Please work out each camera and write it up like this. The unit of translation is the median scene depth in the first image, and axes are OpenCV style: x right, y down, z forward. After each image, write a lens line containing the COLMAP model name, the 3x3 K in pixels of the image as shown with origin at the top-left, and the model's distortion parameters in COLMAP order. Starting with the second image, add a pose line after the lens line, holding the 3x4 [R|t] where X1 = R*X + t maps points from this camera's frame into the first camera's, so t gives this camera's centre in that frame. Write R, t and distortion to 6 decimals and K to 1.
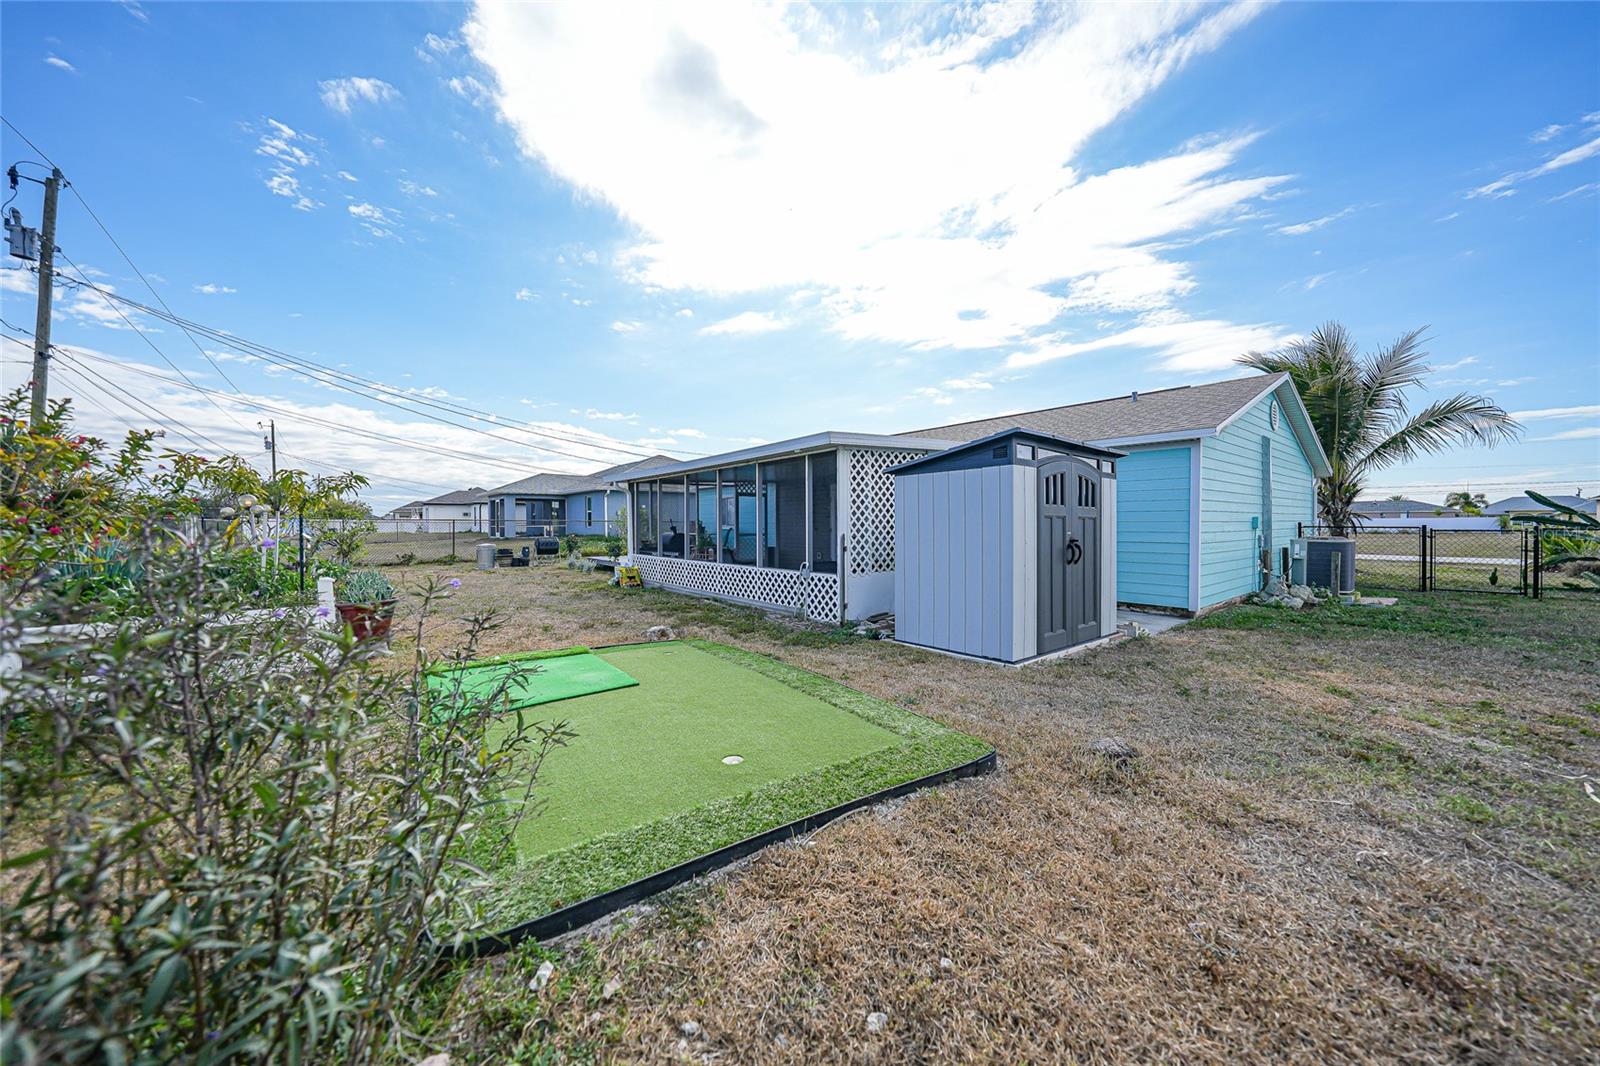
lens RADIAL K [[547.3, 0, 800.0], [0, 547.3, 533.0], [0, 0, 1]] dist [-0.001166, -0.000130]
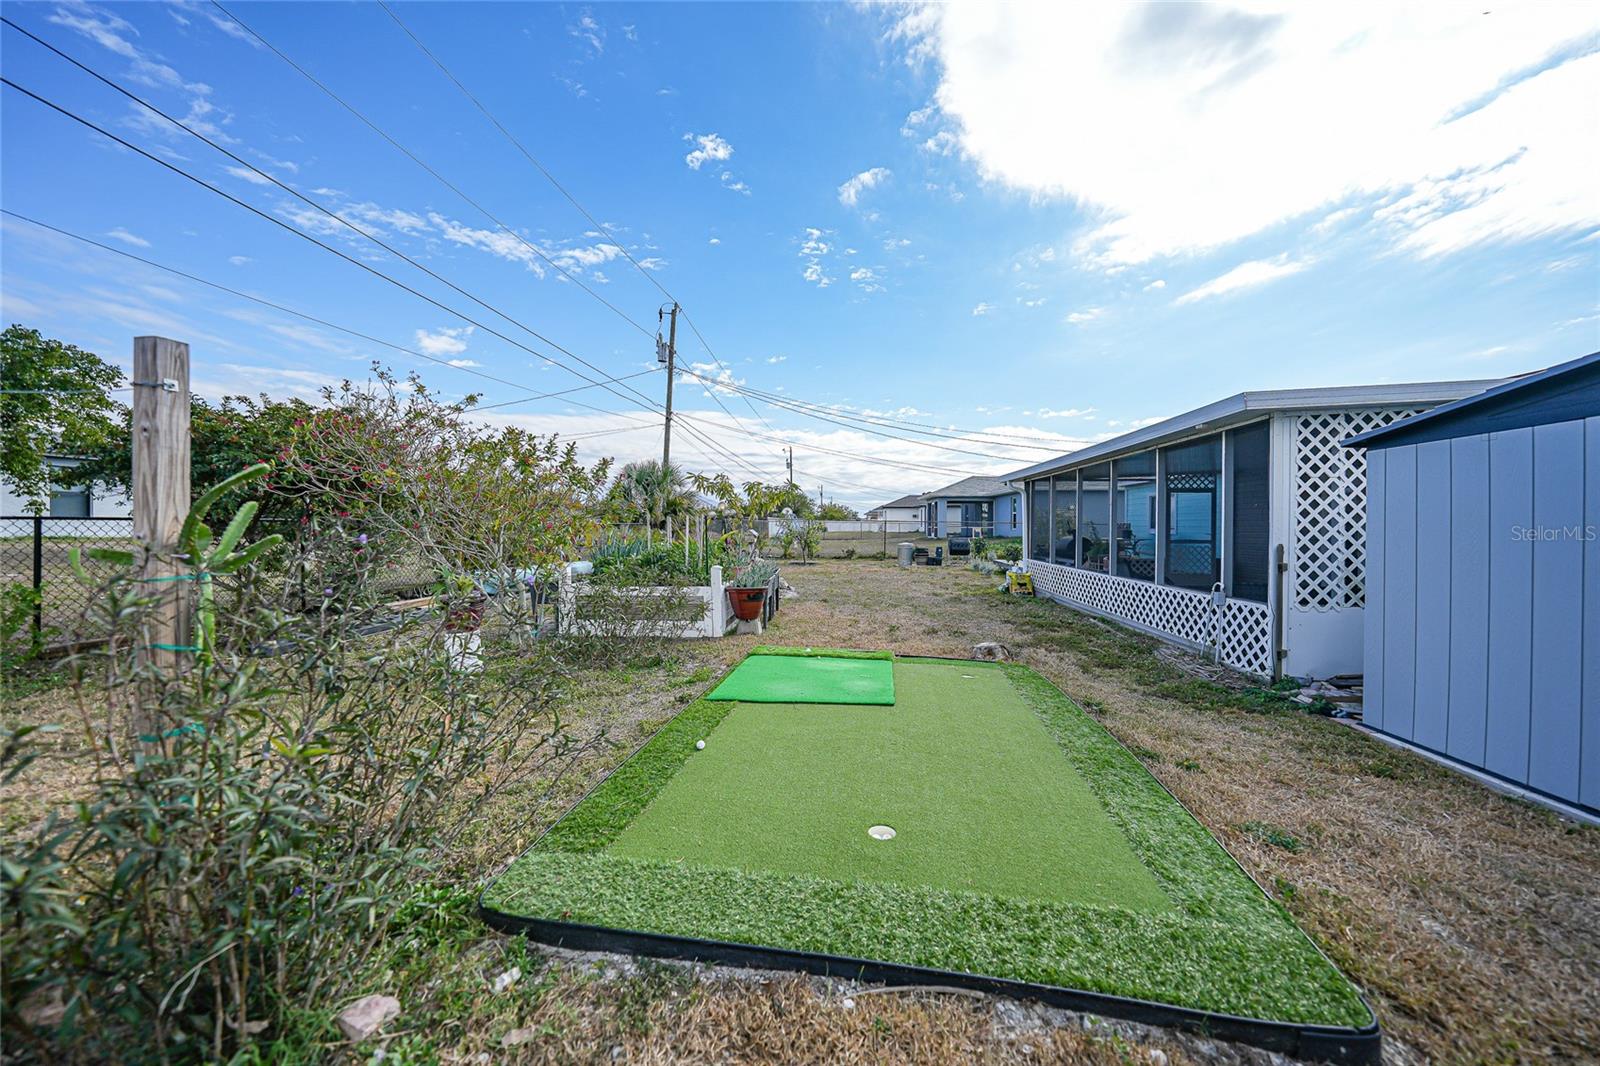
lens RADIAL K [[560.9, 0, 819.3], [0, 560.9, 526.6], [0, 0, 1]] dist [-0.034073, 0.011254]
pose [[0.732885, 0.011963, -0.680247, 0.117889], [-0.022780, 0.999716, -0.006961, -0.002307], [0.679971, 0.020598, 0.732950, 0.125901]]
